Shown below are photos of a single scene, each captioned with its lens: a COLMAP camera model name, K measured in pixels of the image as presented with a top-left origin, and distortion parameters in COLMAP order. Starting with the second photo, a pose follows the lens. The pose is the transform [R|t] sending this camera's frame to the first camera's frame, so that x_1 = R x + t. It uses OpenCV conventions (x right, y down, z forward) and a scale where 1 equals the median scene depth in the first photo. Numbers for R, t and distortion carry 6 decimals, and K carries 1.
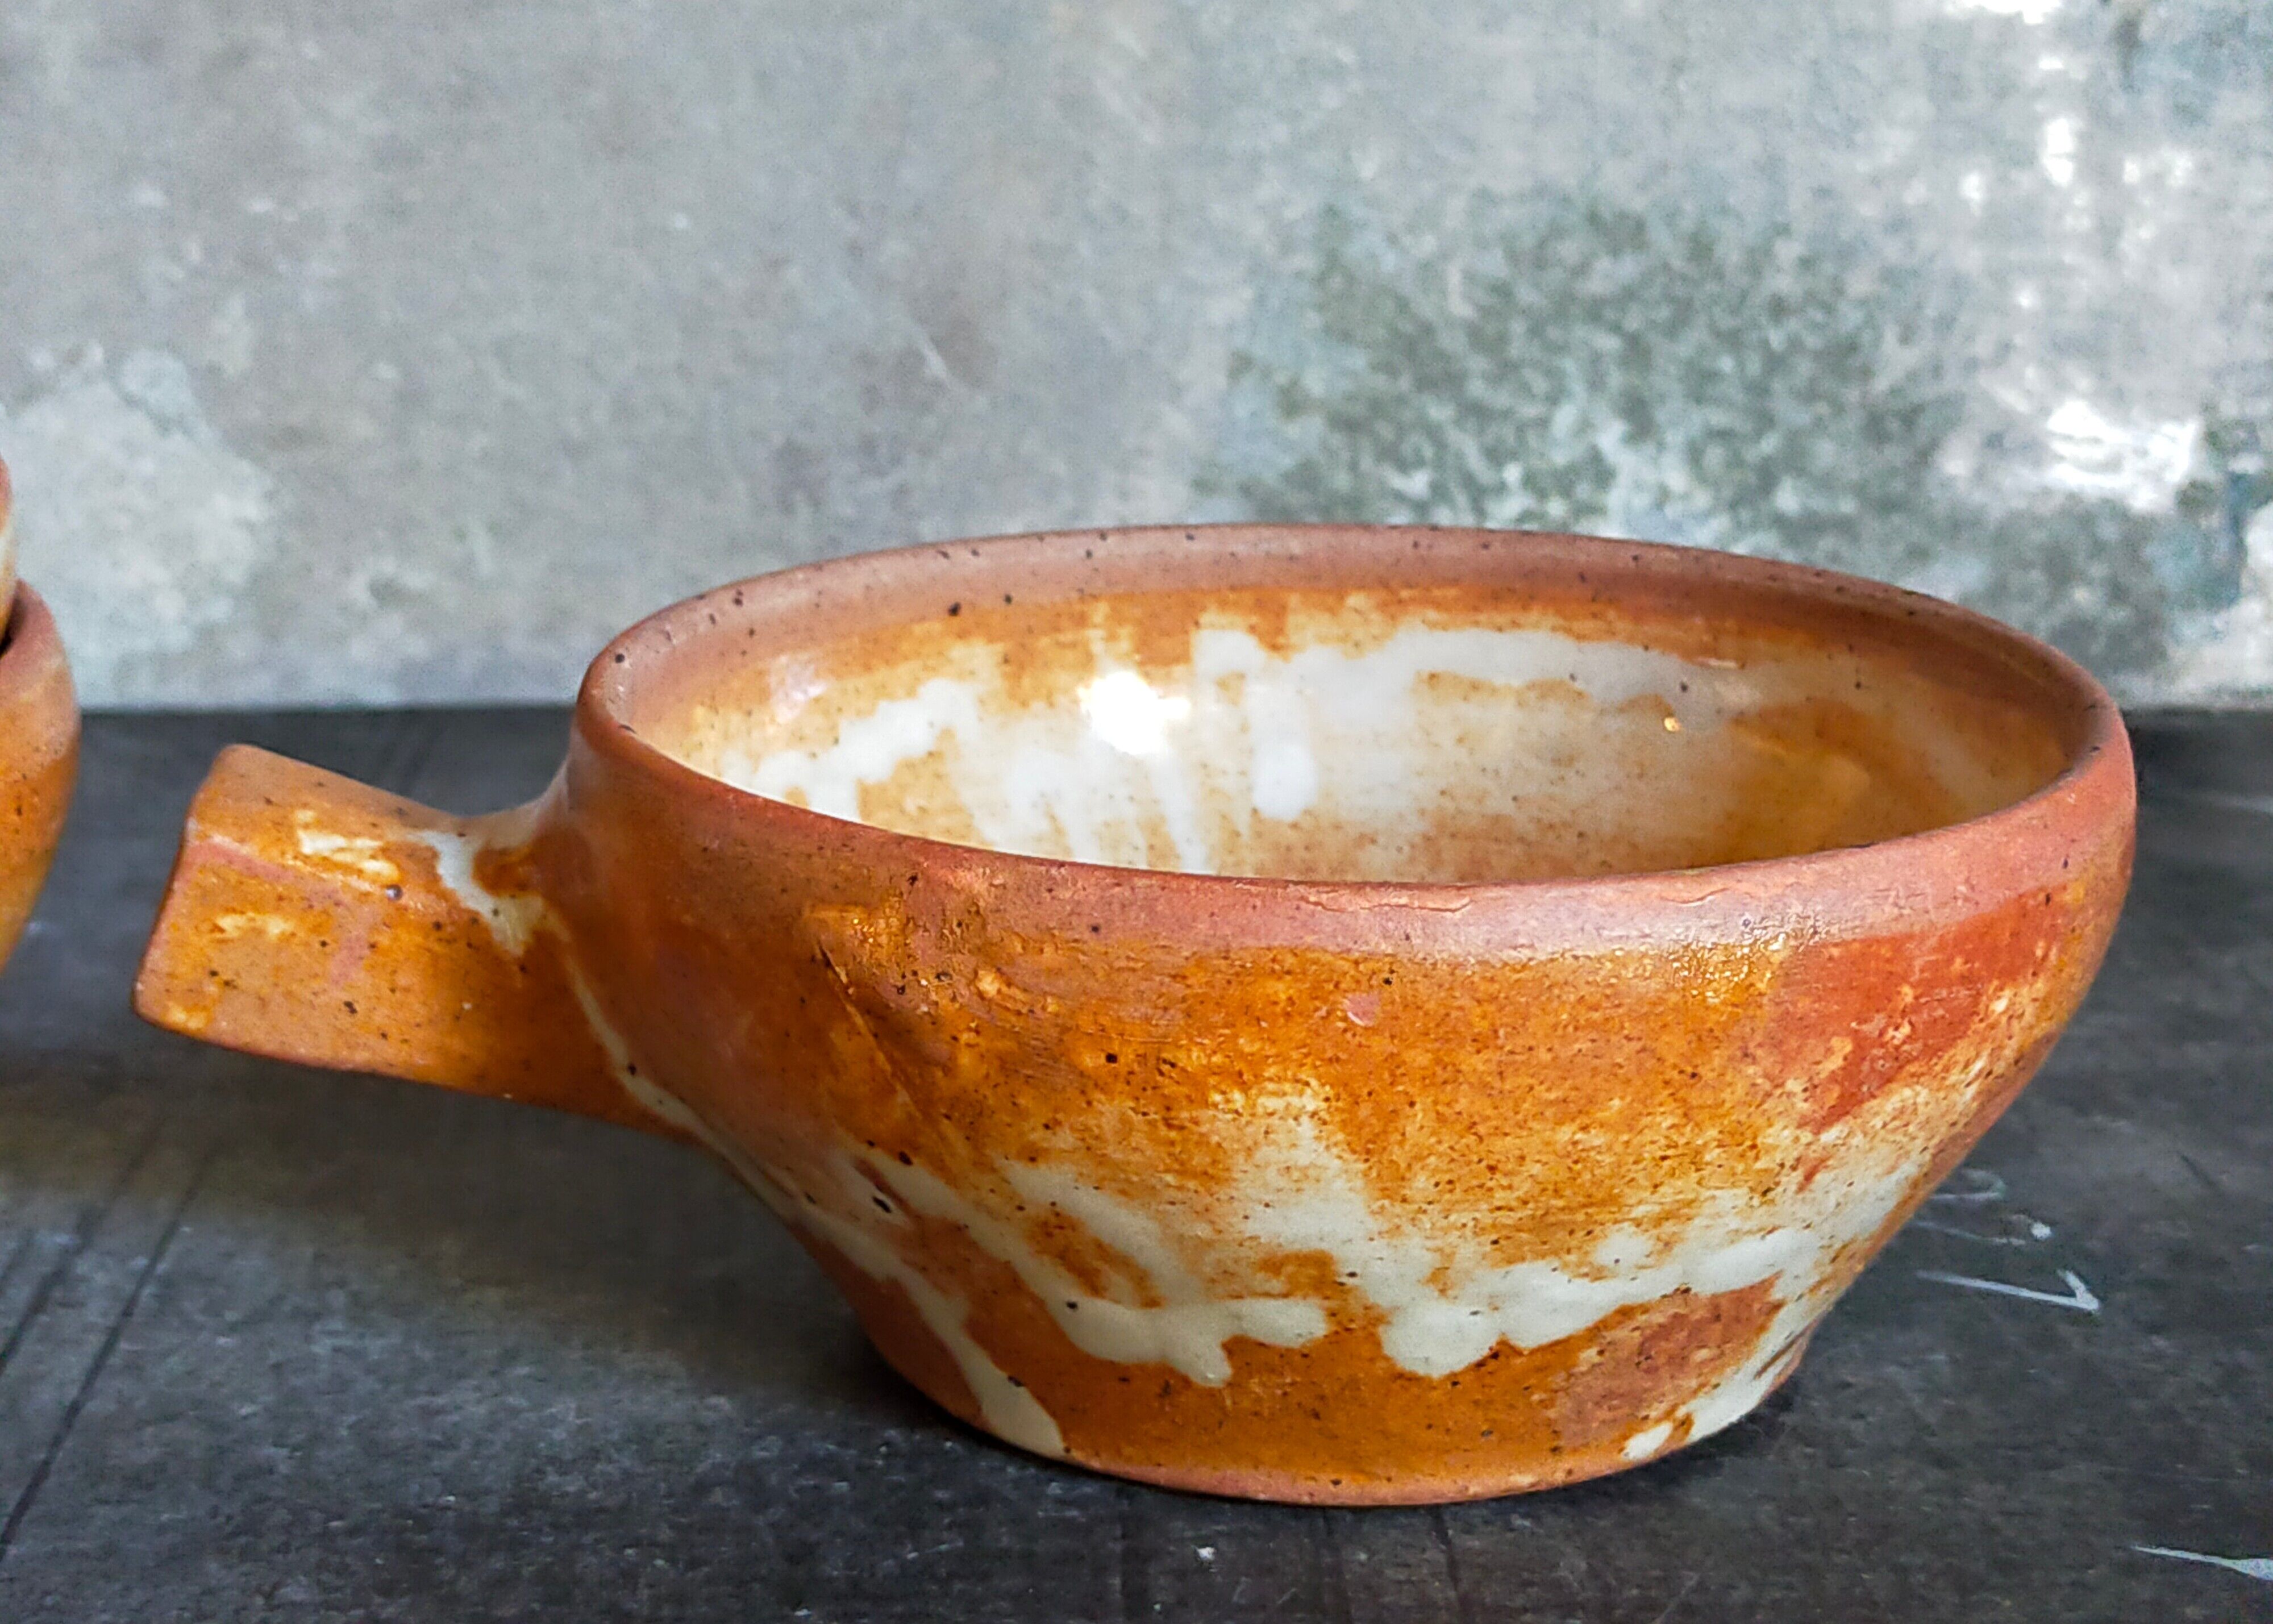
lens RADIAL K [[3484.7, 0, 1132.3], [0, 3484.7, 765.6], [0, 0, 1]] dist [0.071819, 0.000000]
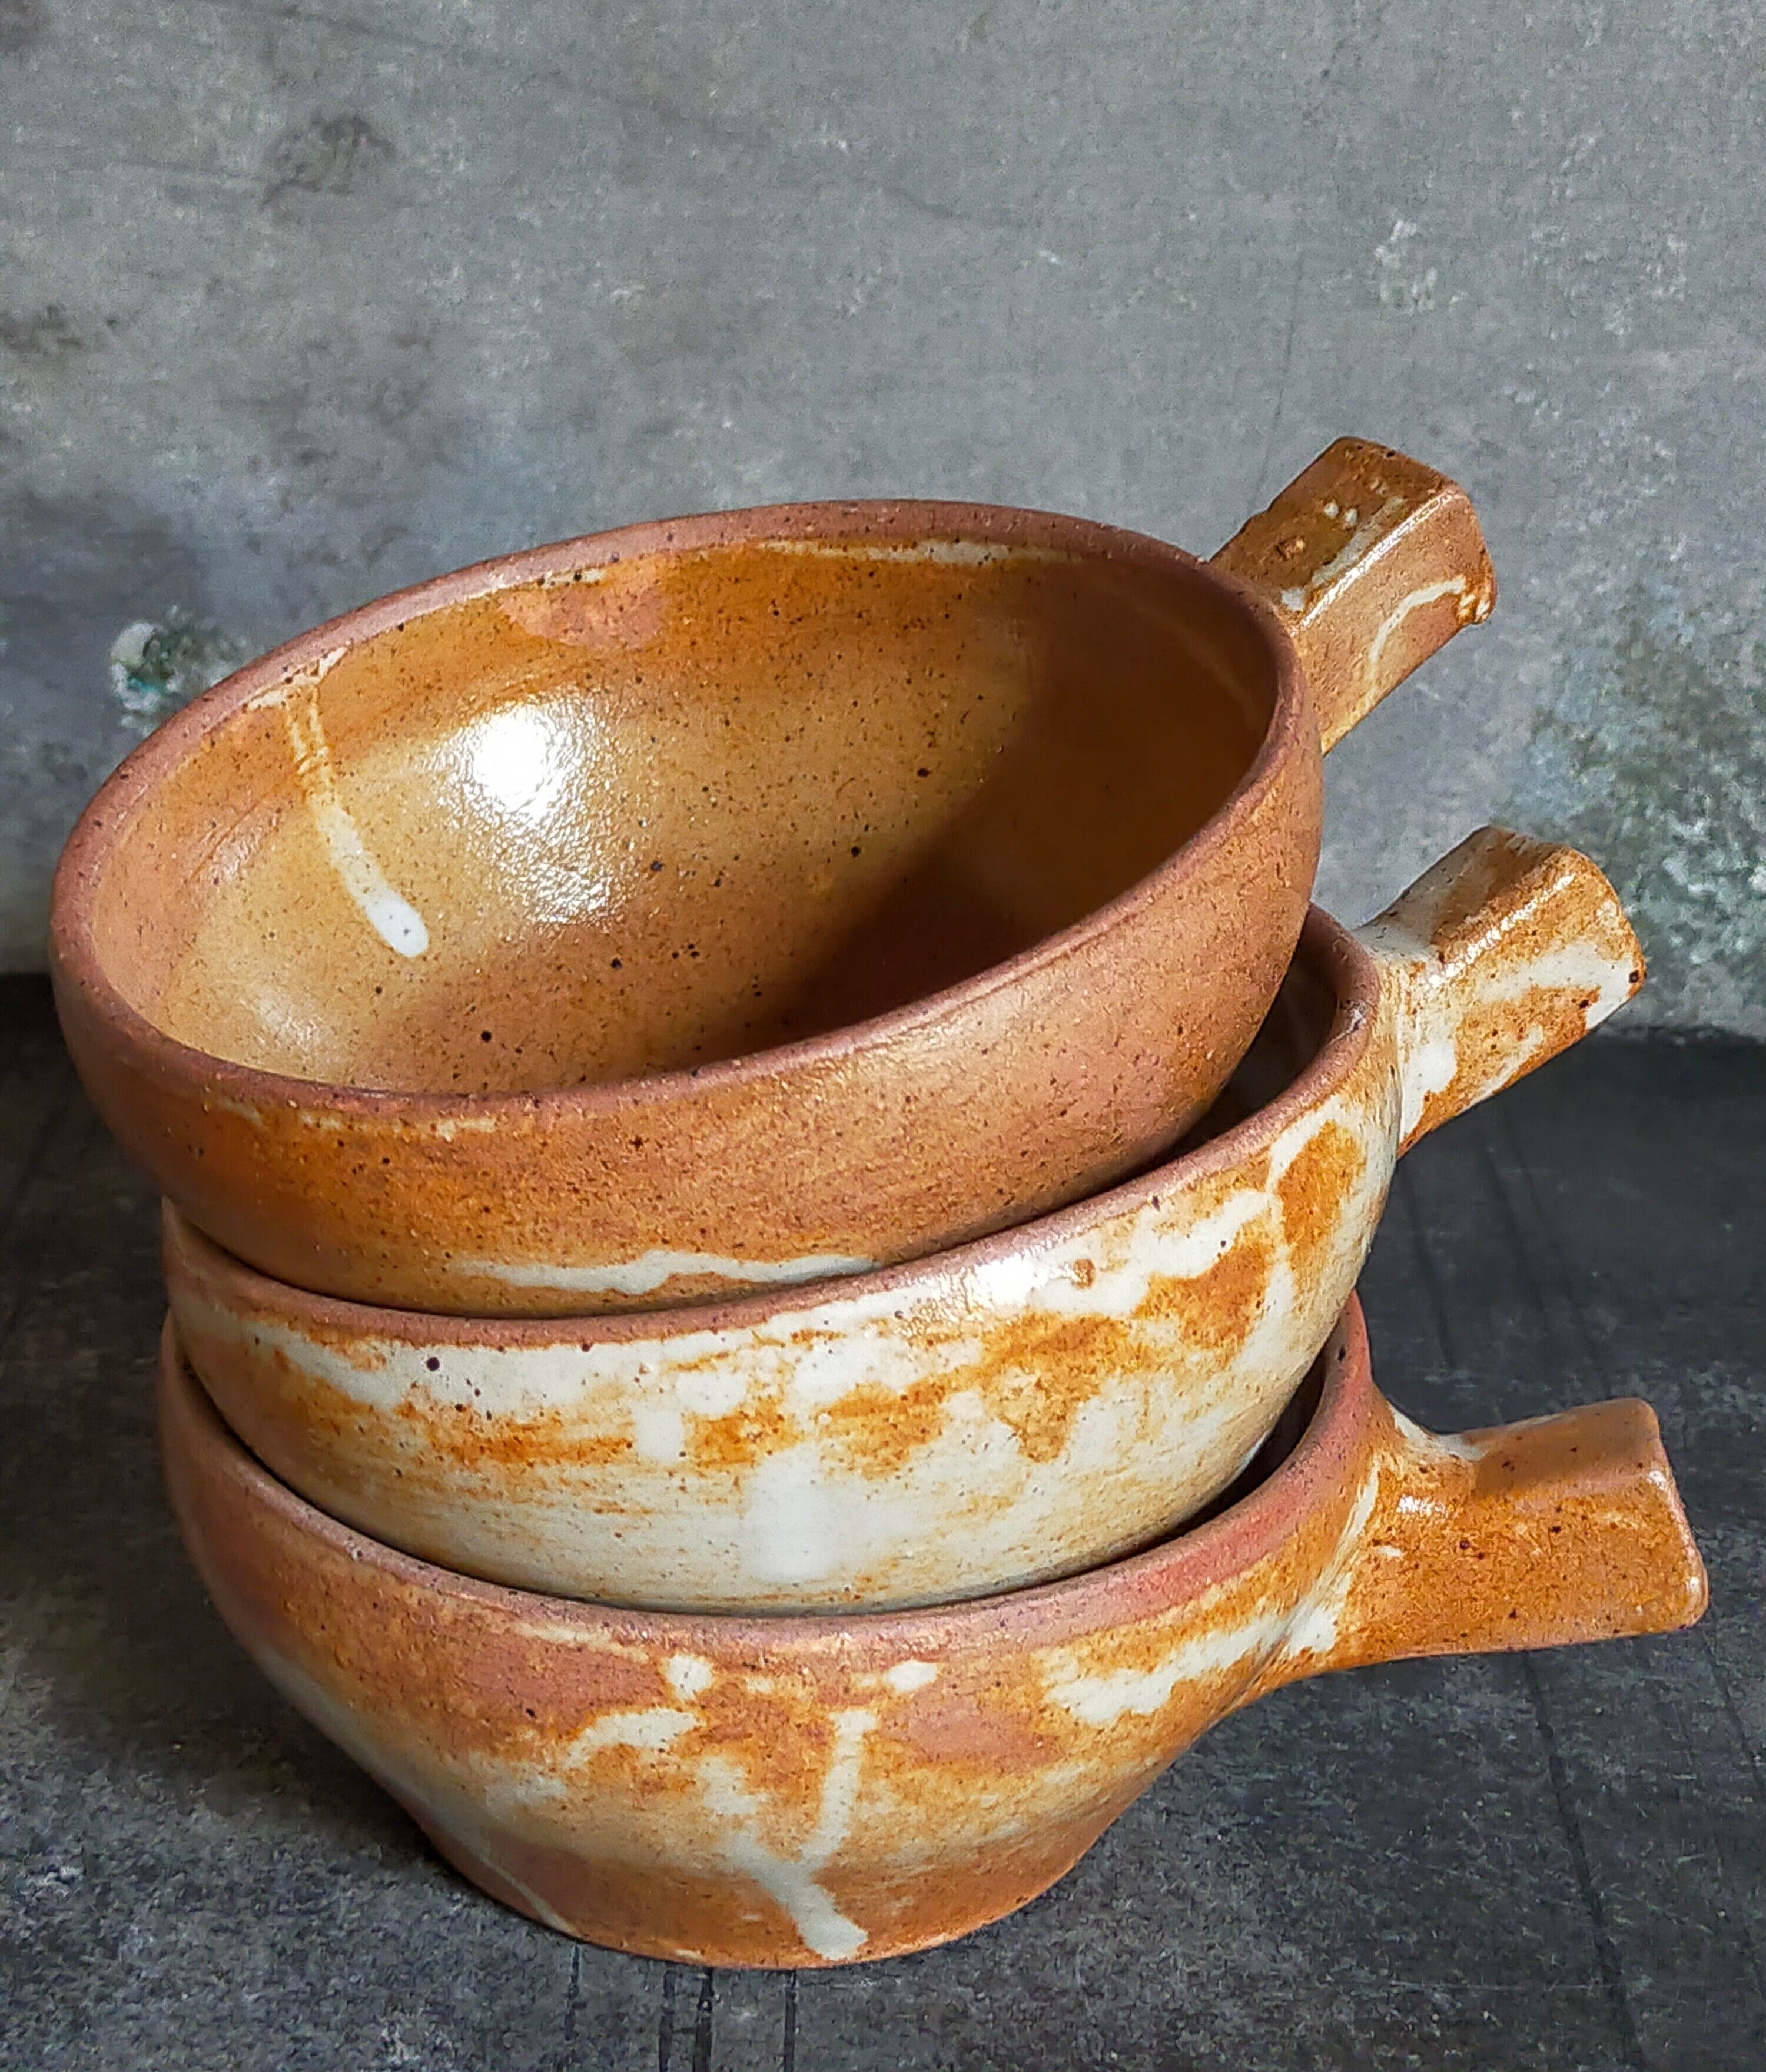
lens RADIAL K [[3583.5, 0, 888.9], [0, 3583.5, 902.1], [0, 0, 1]] dist [0.065326, 0.000000]
pose [[0.998514, 0.042212, -0.034458, -0.134543], [-0.036800, 0.988764, 0.144885, -0.215980], [0.040187, -0.143402, 0.988848, -0.138434]]
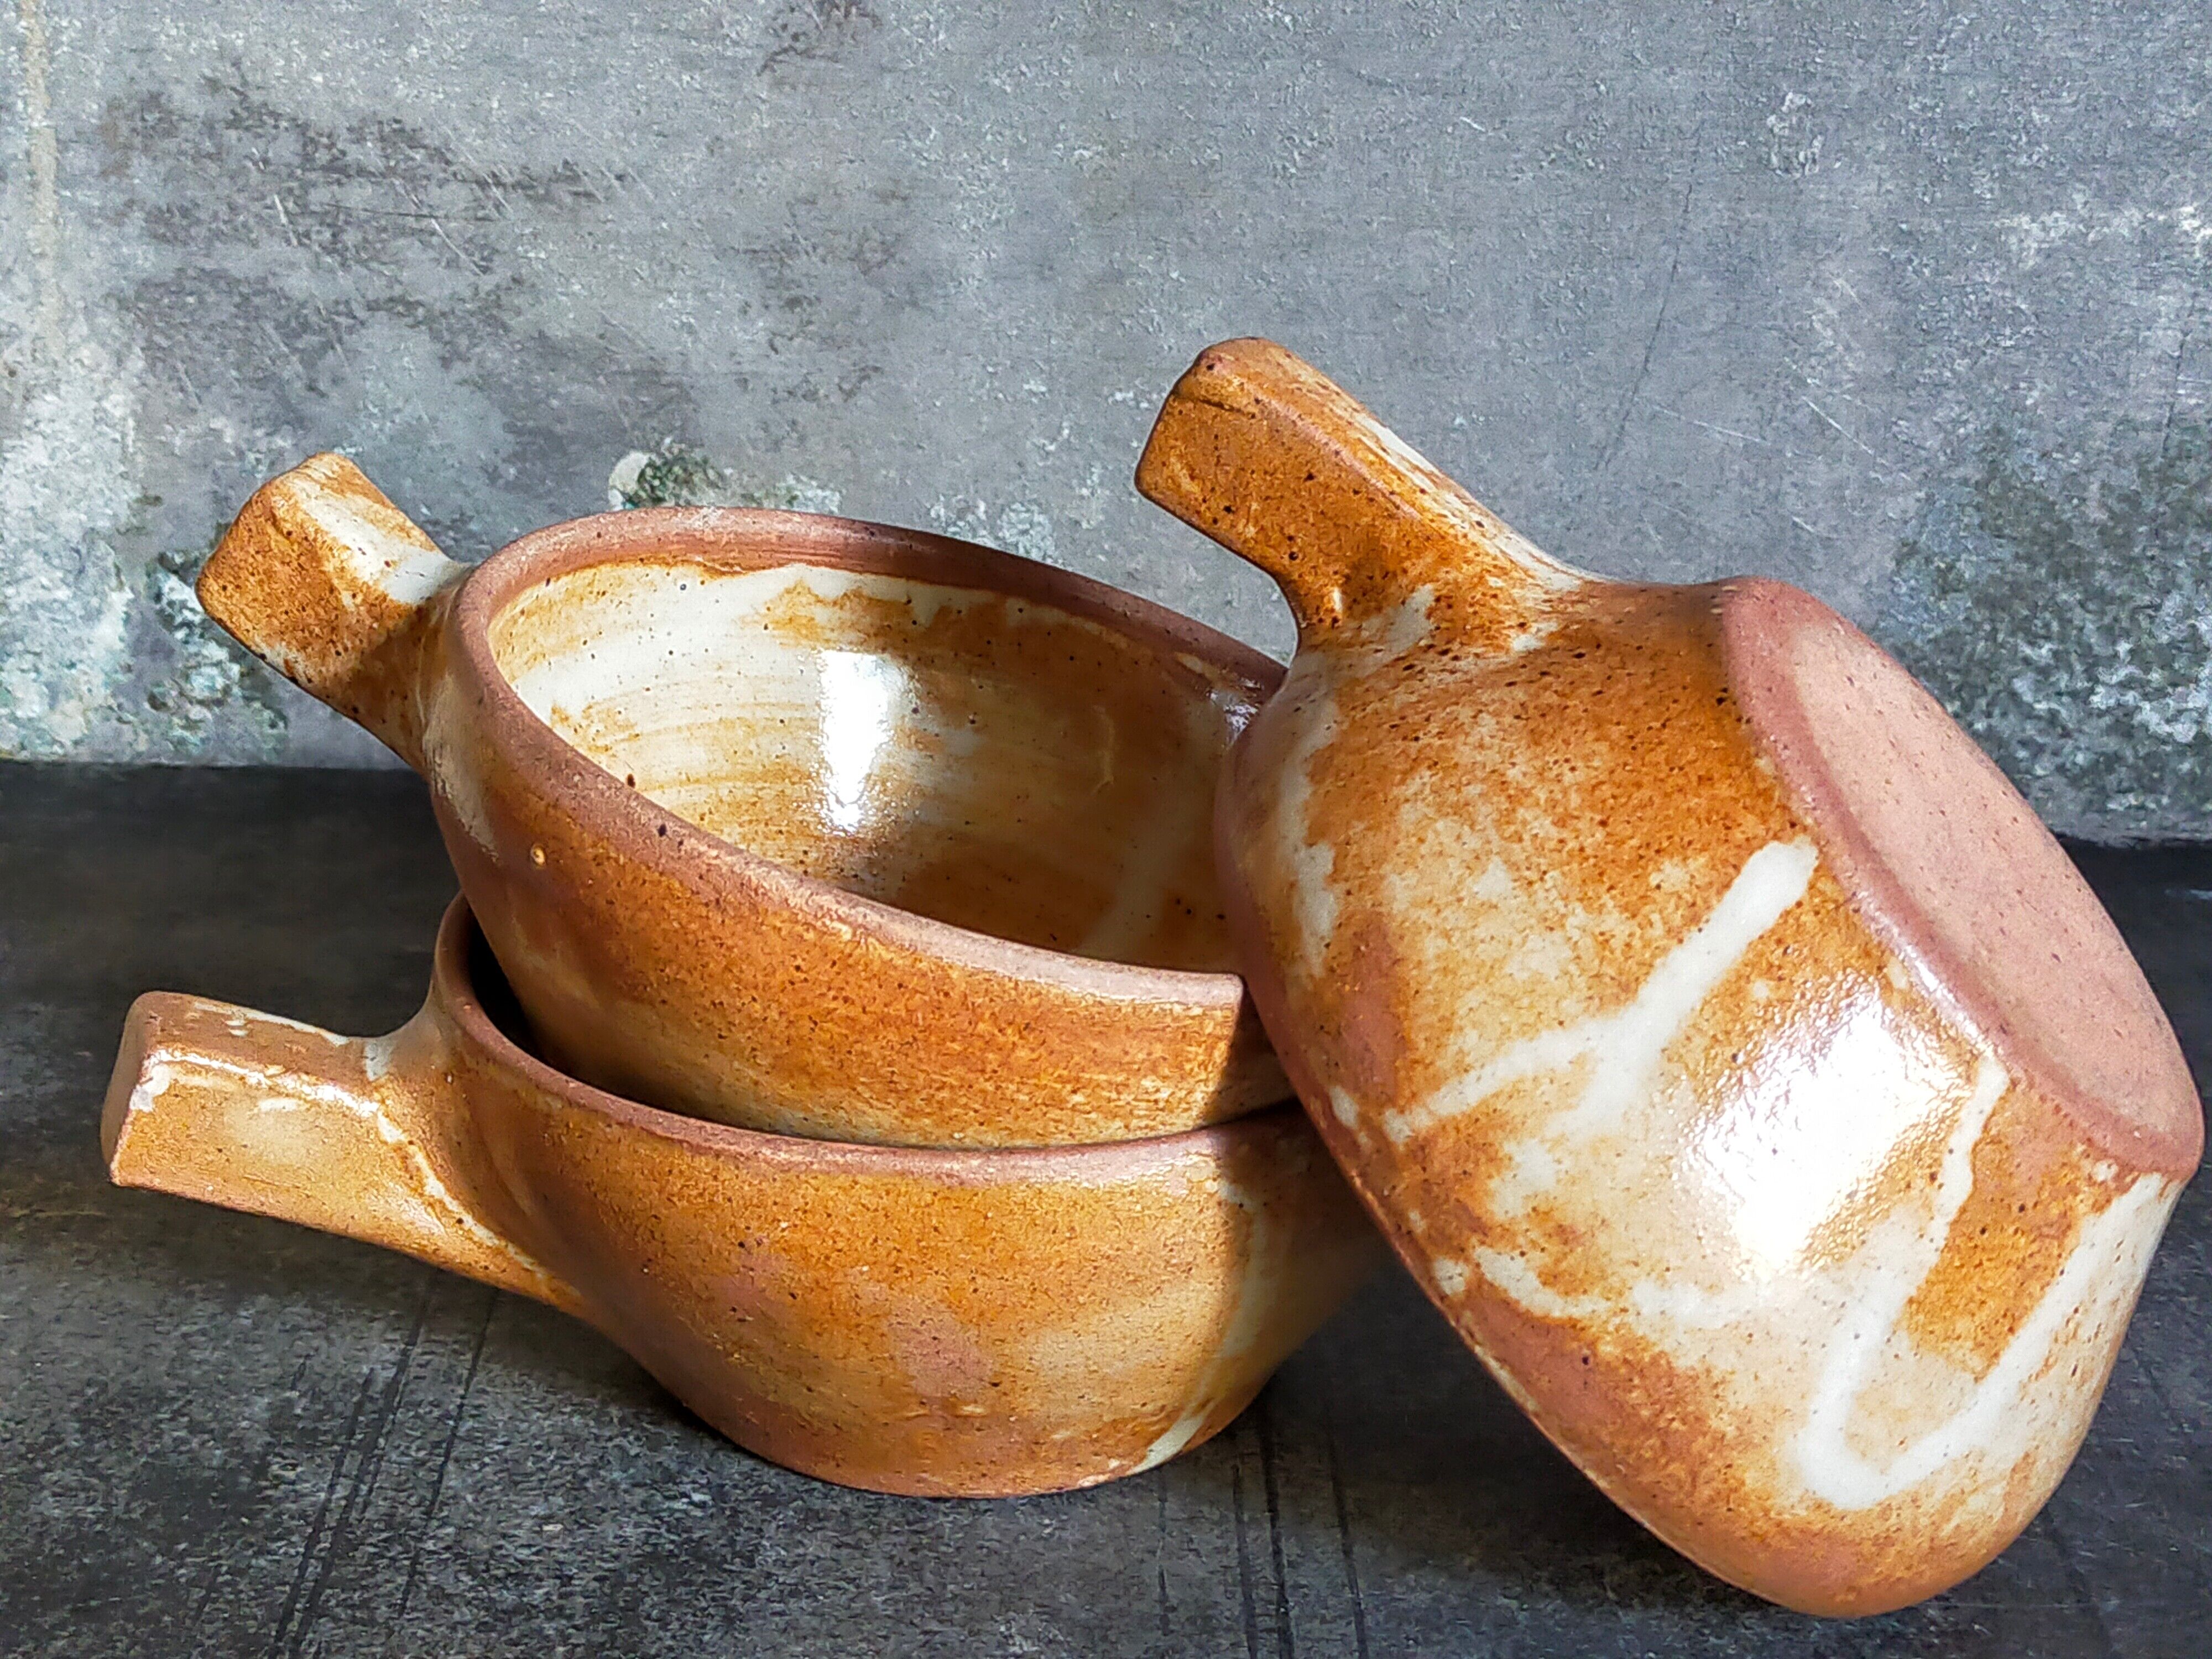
lens RADIAL K [[3373.6, 0, 1088.4], [0, 3373.6, 814.9], [0, 0, 1]] dist [0.068904, 0.000000]
pose [[0.998463, 0.049616, -0.024716, -0.221074], [-0.045974, 0.990340, 0.130814, -0.166104], [0.030967, -0.129476, 0.991099, -0.191136]]
